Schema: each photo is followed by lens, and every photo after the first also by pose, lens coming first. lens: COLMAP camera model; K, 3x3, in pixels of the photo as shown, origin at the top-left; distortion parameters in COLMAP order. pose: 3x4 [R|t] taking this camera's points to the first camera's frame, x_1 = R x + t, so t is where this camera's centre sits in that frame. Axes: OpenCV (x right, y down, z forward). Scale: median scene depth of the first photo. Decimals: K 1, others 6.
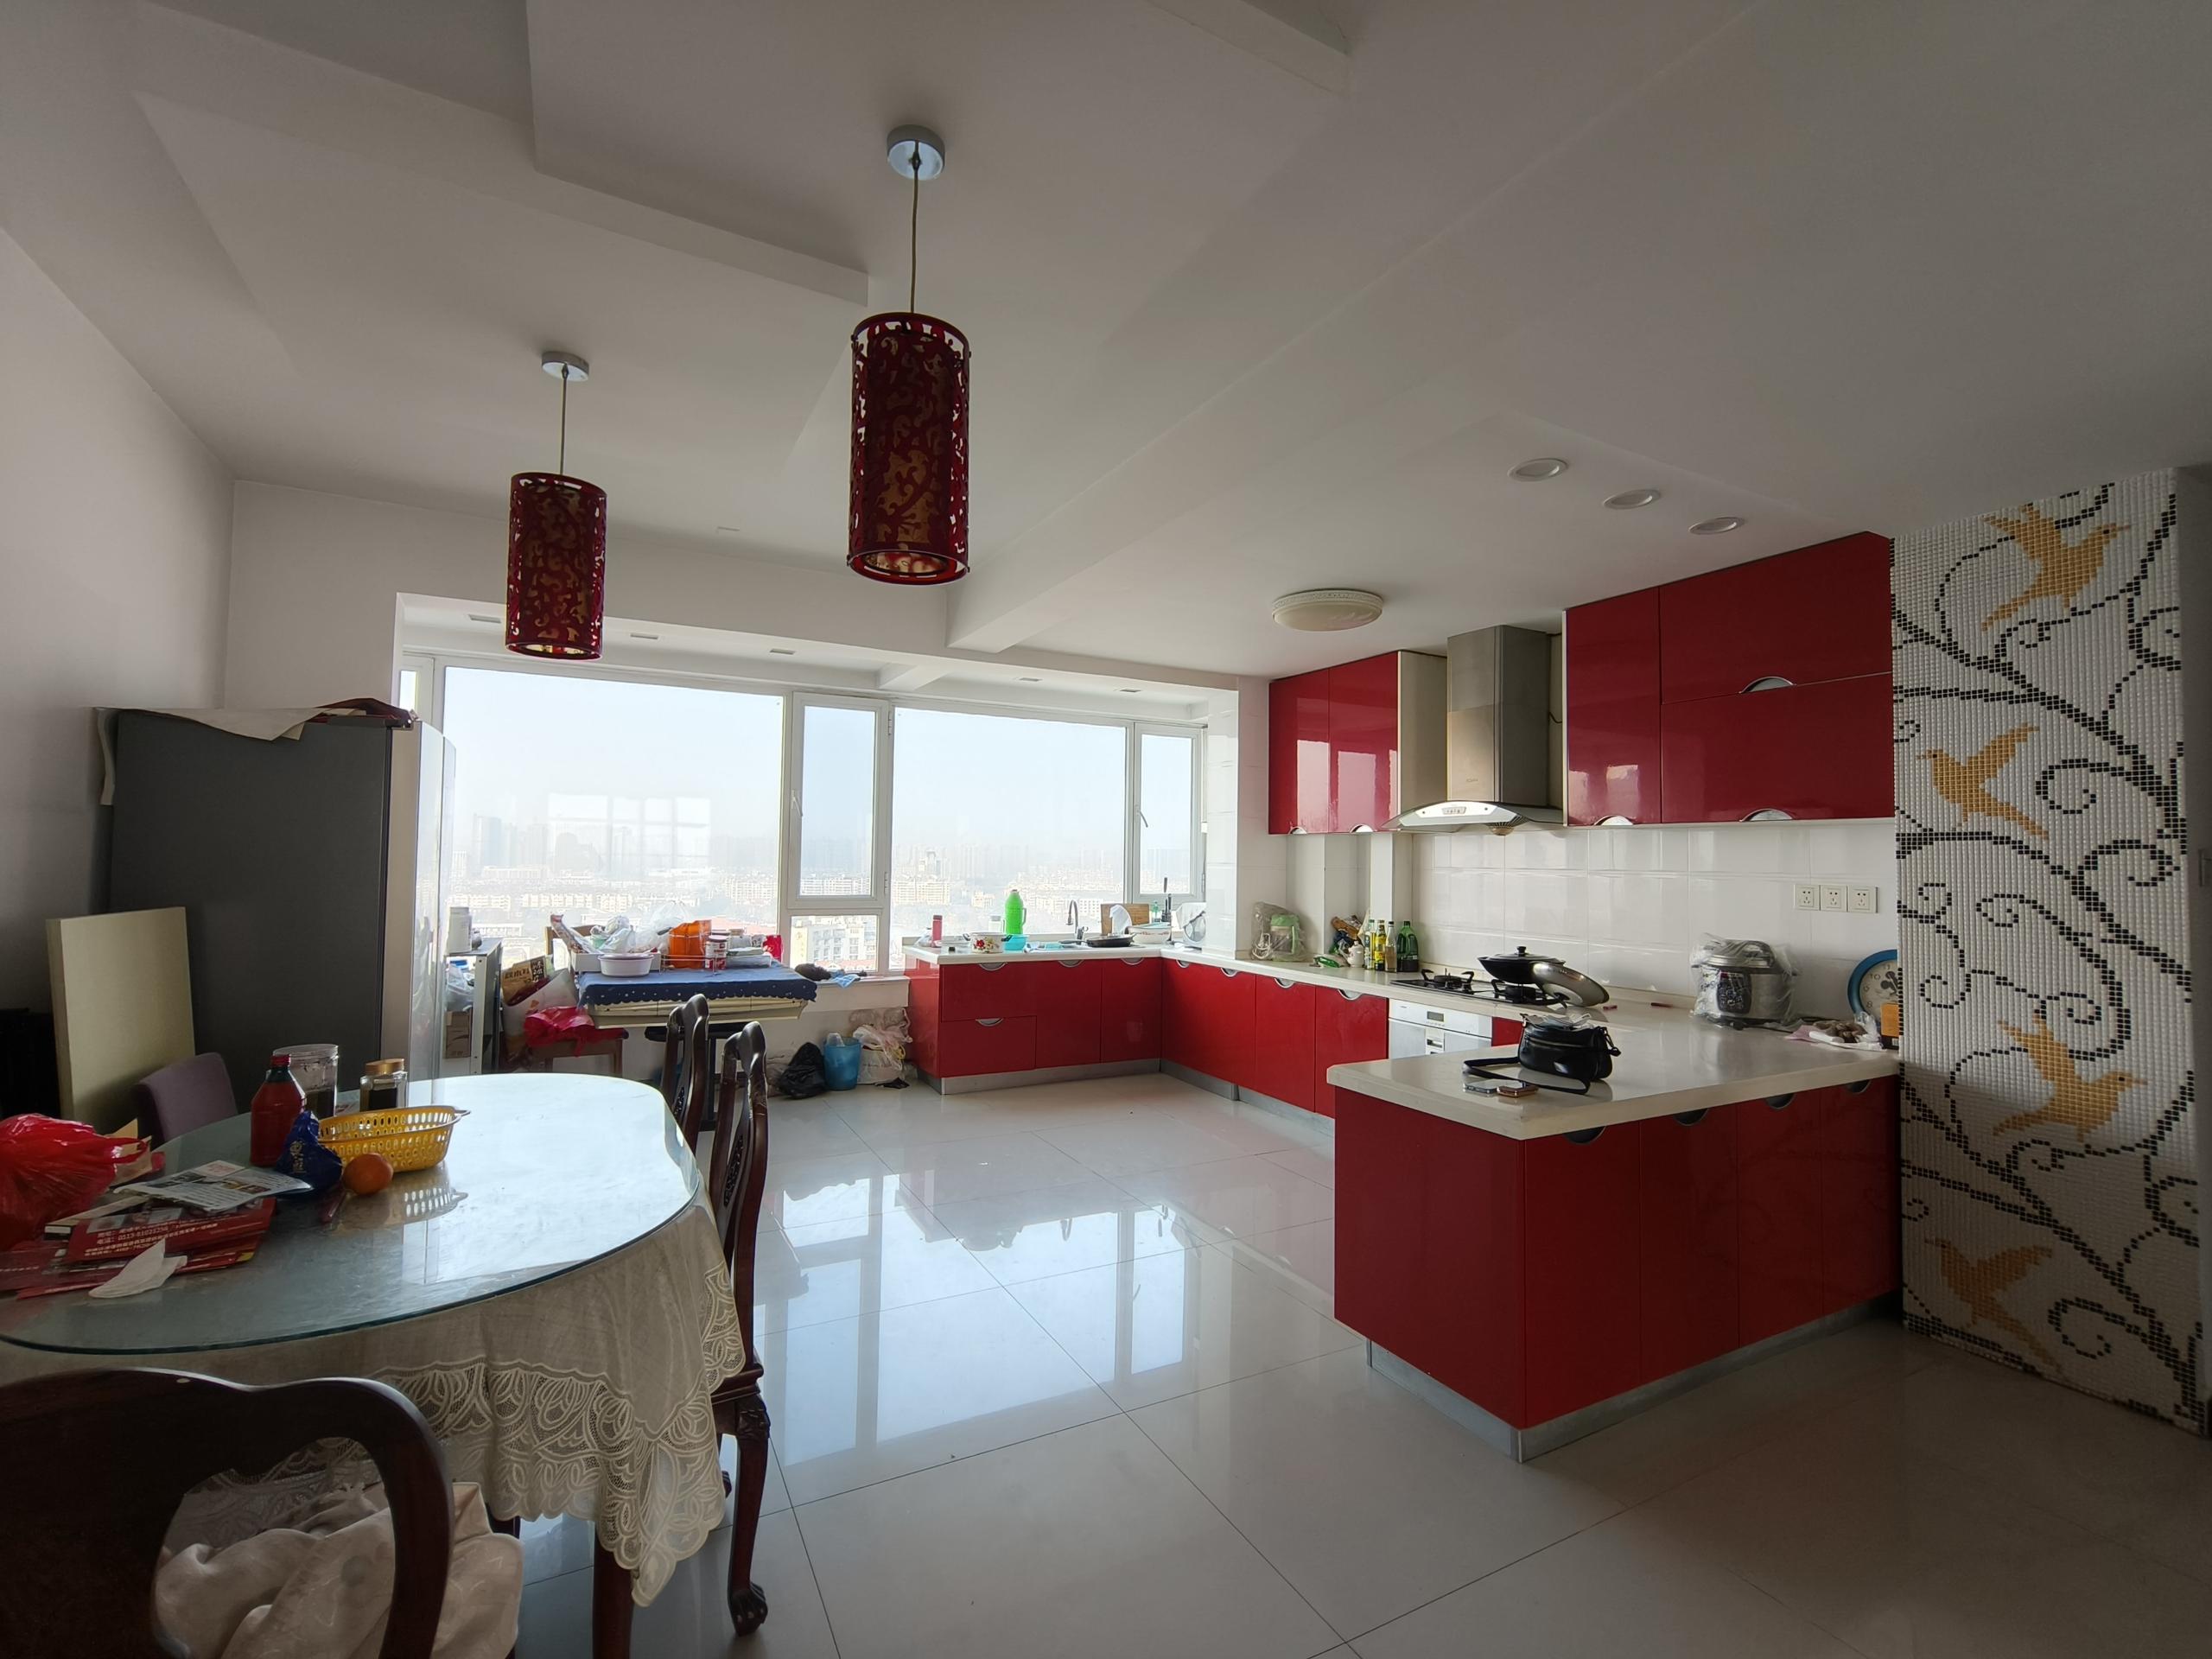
lens RADIAL K [[971.3, 0, 1108.4], [0, 971.3, 827.1], [0, 0, 1]] dist [0.001066, 0.000180]
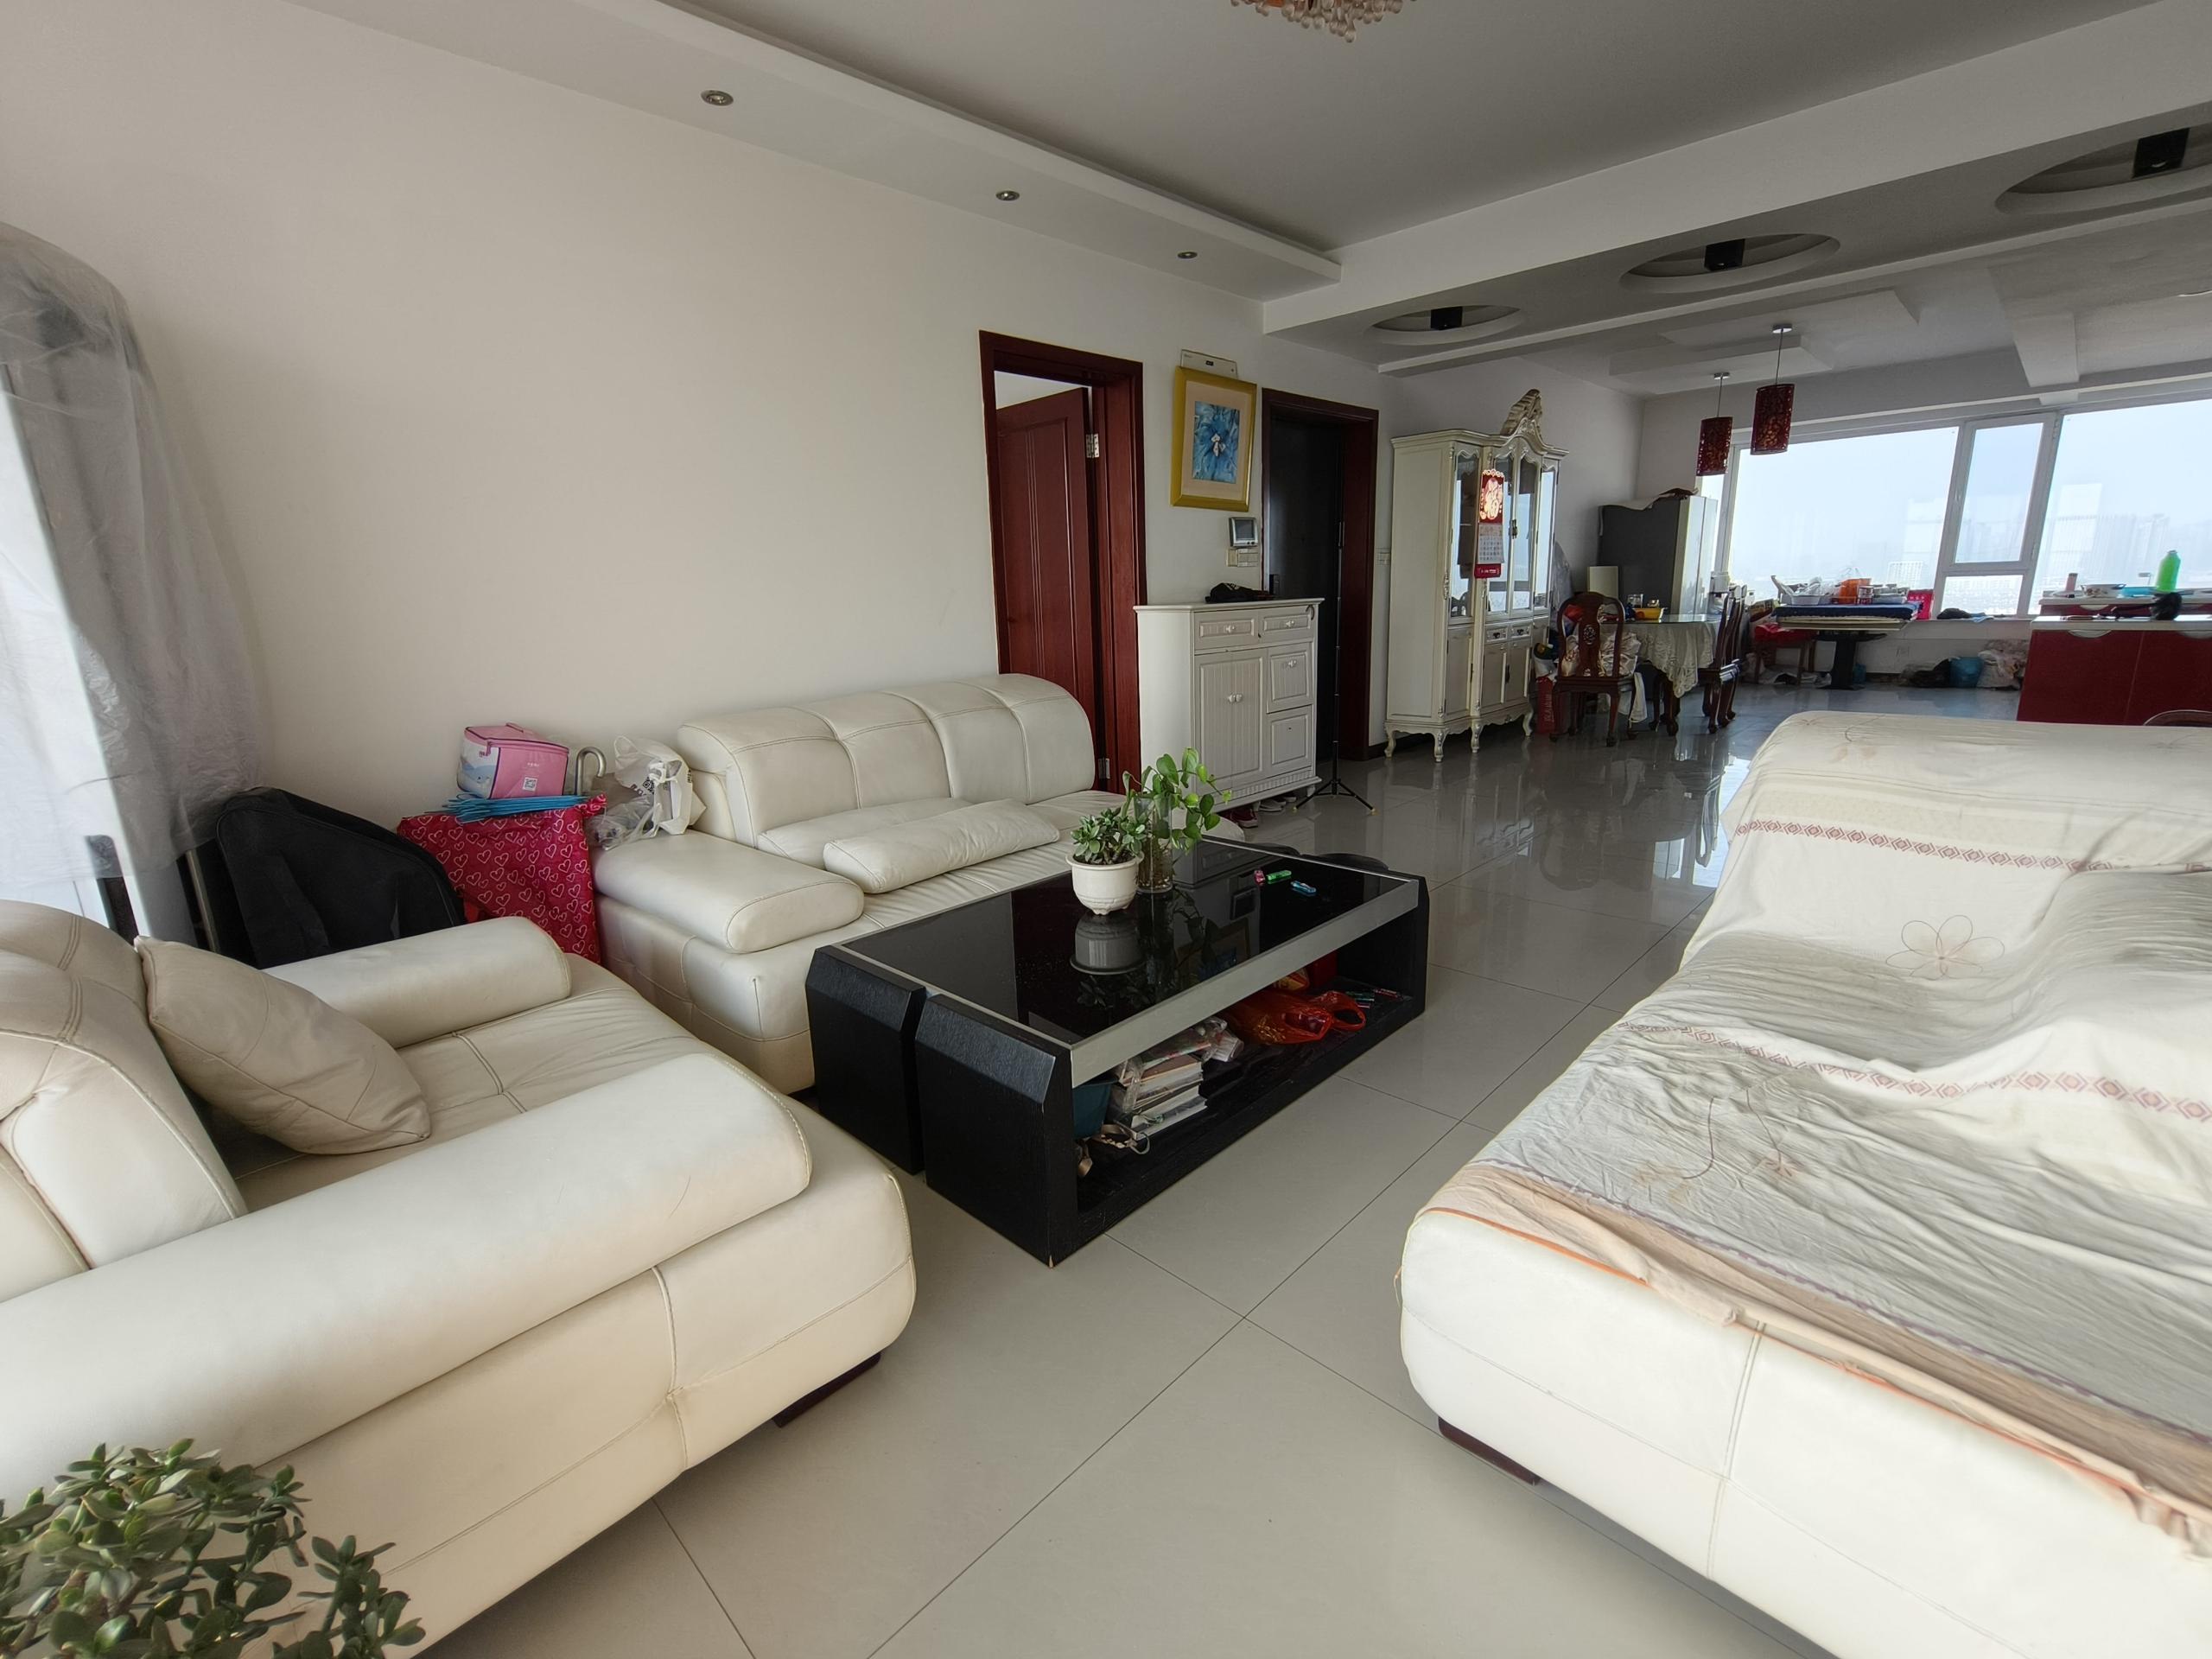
lens RADIAL K [[971.3, 0, 1107.9], [0, 971.3, 820.9], [0, 0, 1]] dist [0.001066, 0.000180]
pose [[0.301469, 0.201436, -0.931955, 0.790941], [0.077762, 0.968978, 0.234593, 0.001694], [0.950300, -0.143193, 0.276453, -0.750168]]
